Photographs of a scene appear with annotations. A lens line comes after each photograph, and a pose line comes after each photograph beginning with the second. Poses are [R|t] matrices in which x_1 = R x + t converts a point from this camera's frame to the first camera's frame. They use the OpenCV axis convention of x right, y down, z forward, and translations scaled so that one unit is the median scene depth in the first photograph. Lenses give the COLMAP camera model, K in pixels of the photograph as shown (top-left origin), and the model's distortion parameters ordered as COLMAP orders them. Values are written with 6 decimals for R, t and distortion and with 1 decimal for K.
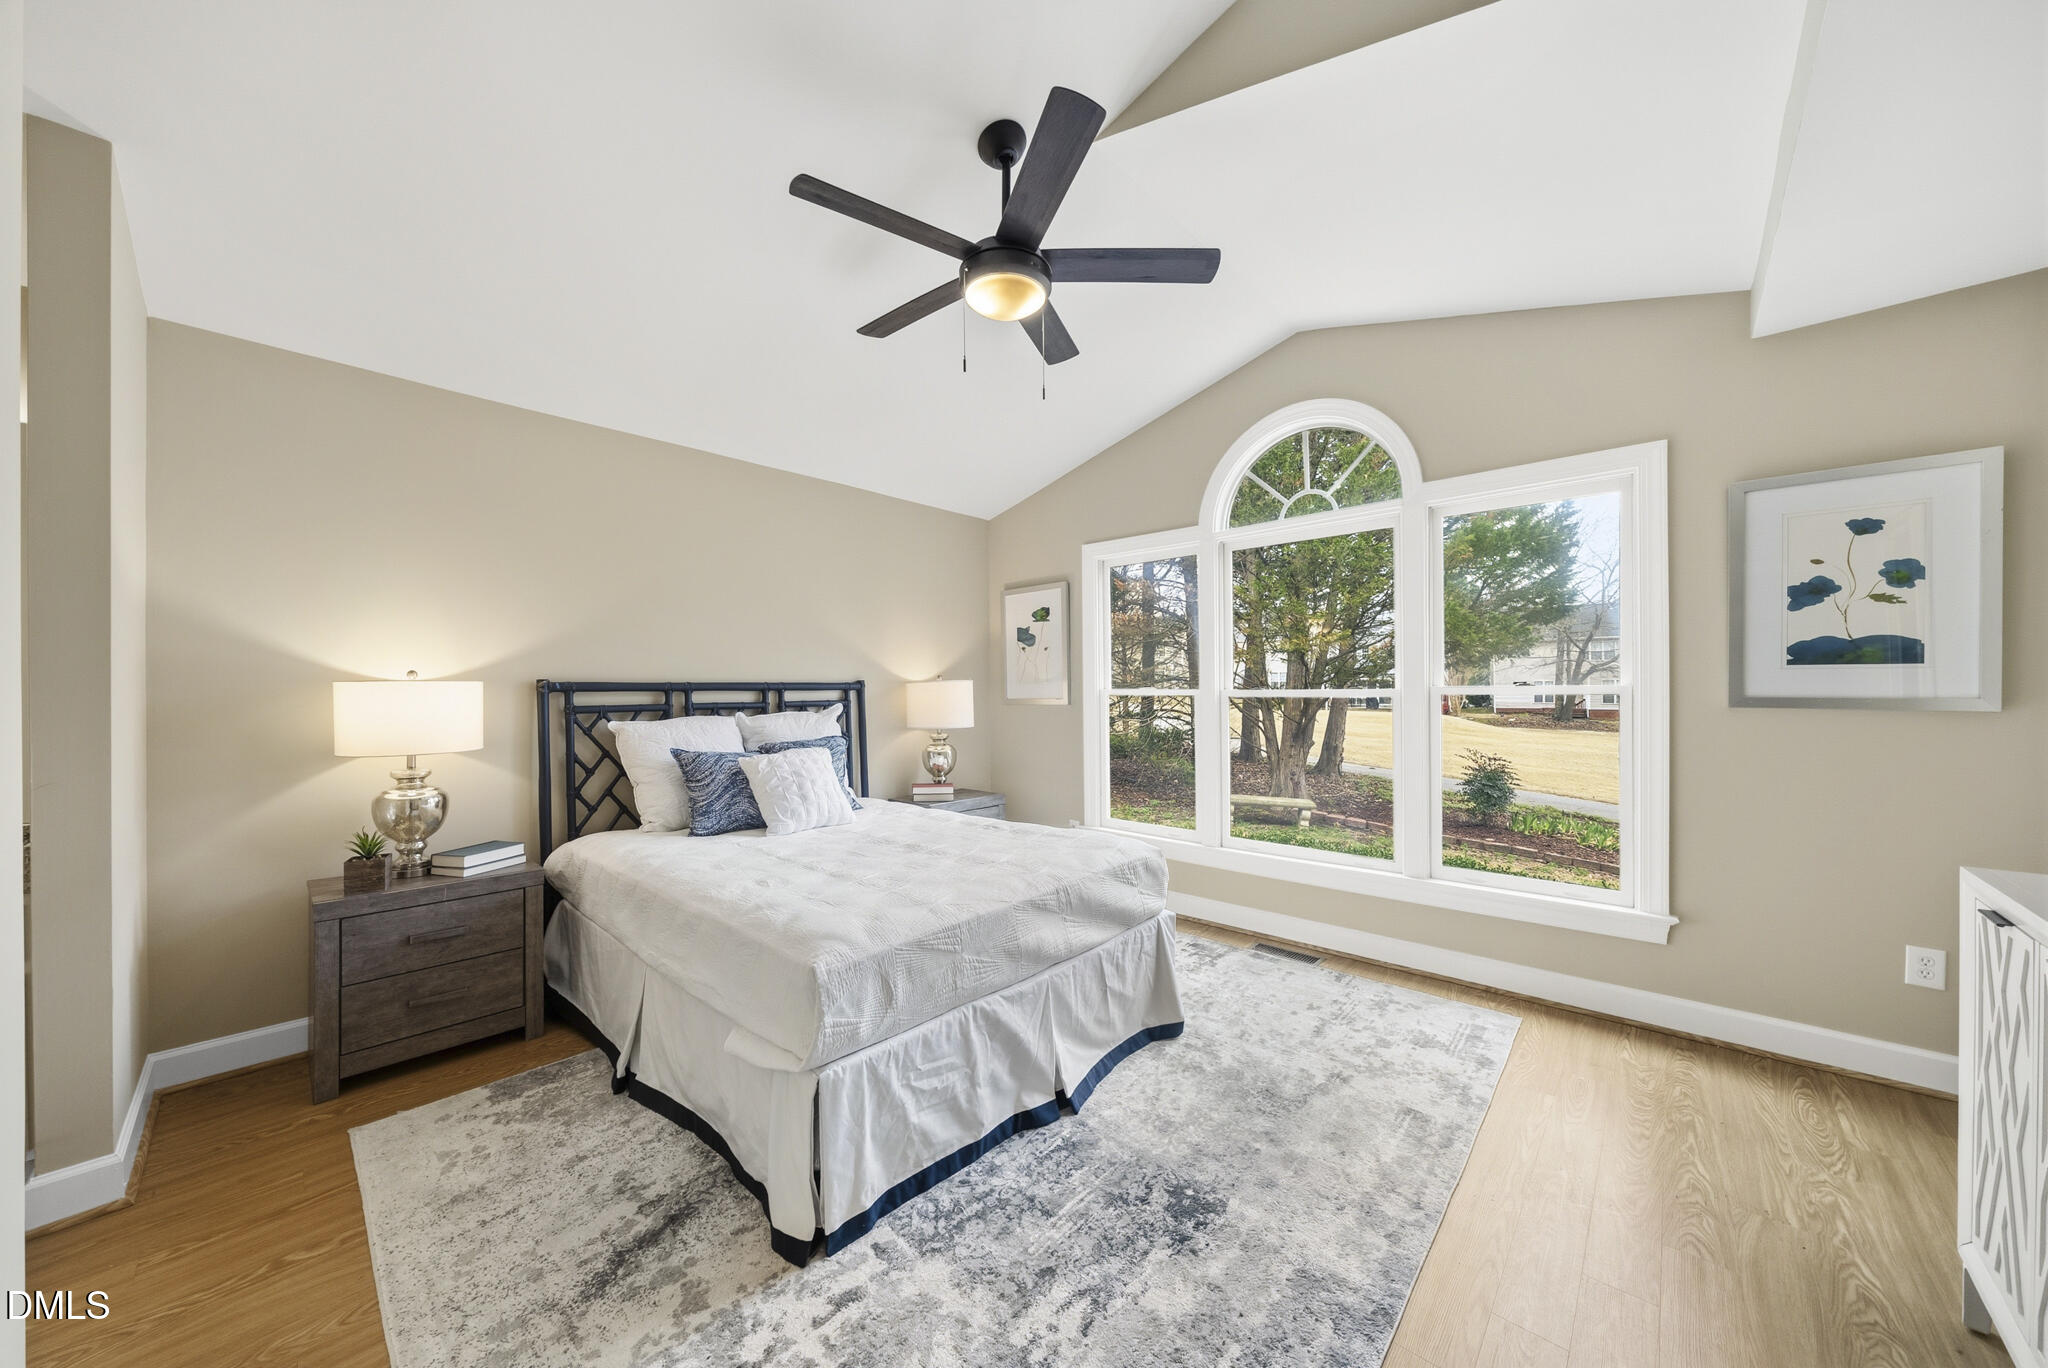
lens RADIAL K [[694.8, 0, 1011.3], [0, 694.8, 691.6], [0, 0, 1]] dist [-0.004910, -0.000280]
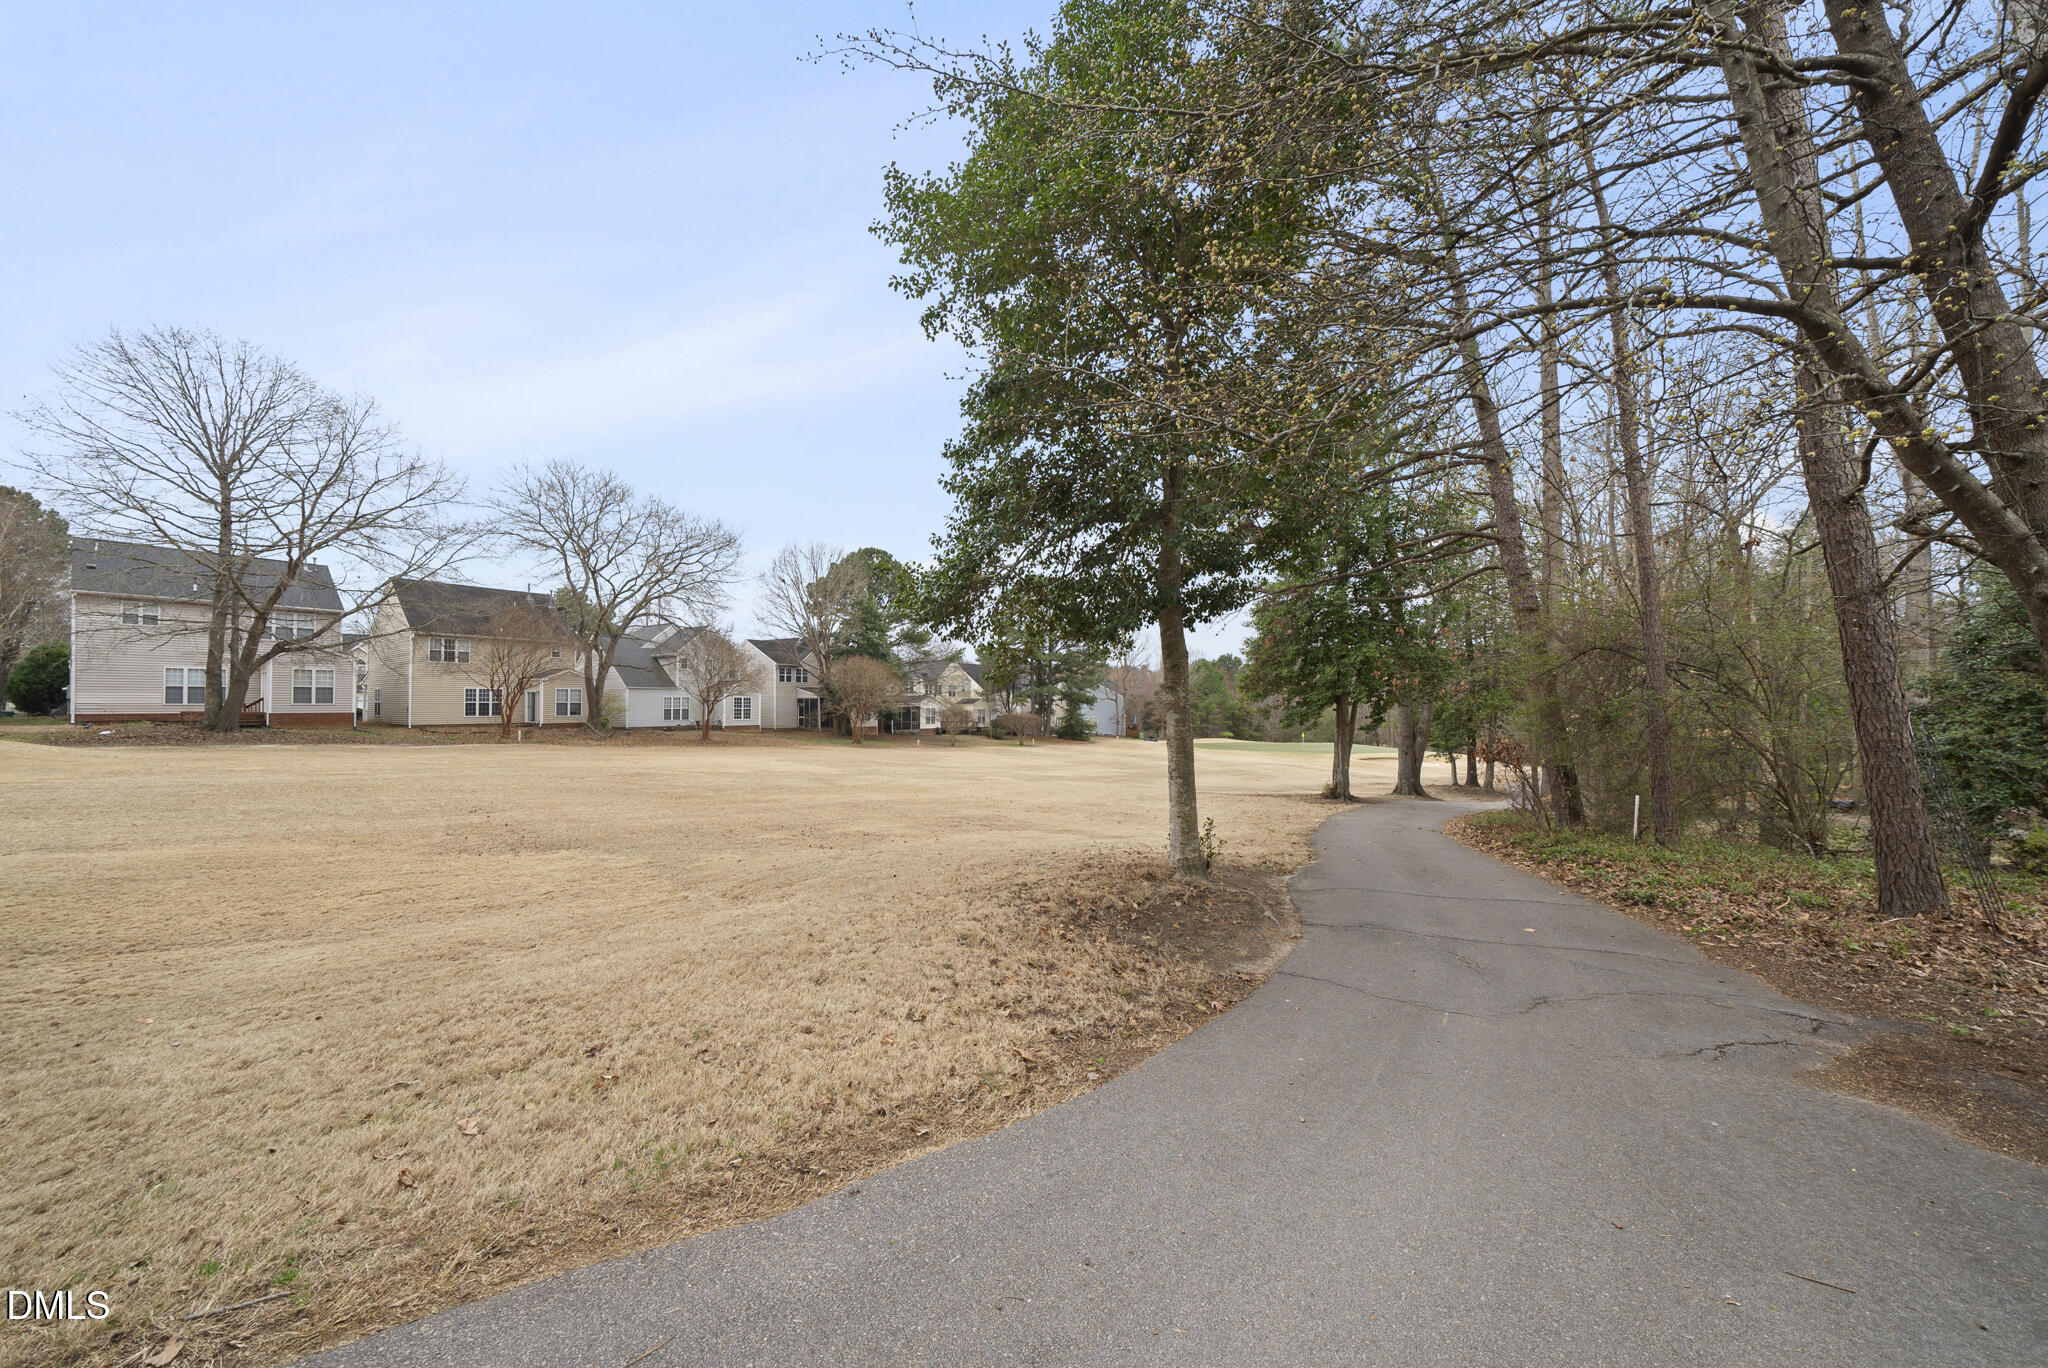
lens RADIAL K [[703.7, 0, 1014.1], [0, 703.7, 686.2], [0, 0, 1]] dist [-0.004901, -0.000139]
pose [[0.052227, 0.025999, 0.998297, 0.234600], [-0.001332, 0.999662, -0.025965, 0.018154], [-0.998634, 0.000027, 0.052244, 0.291986]]
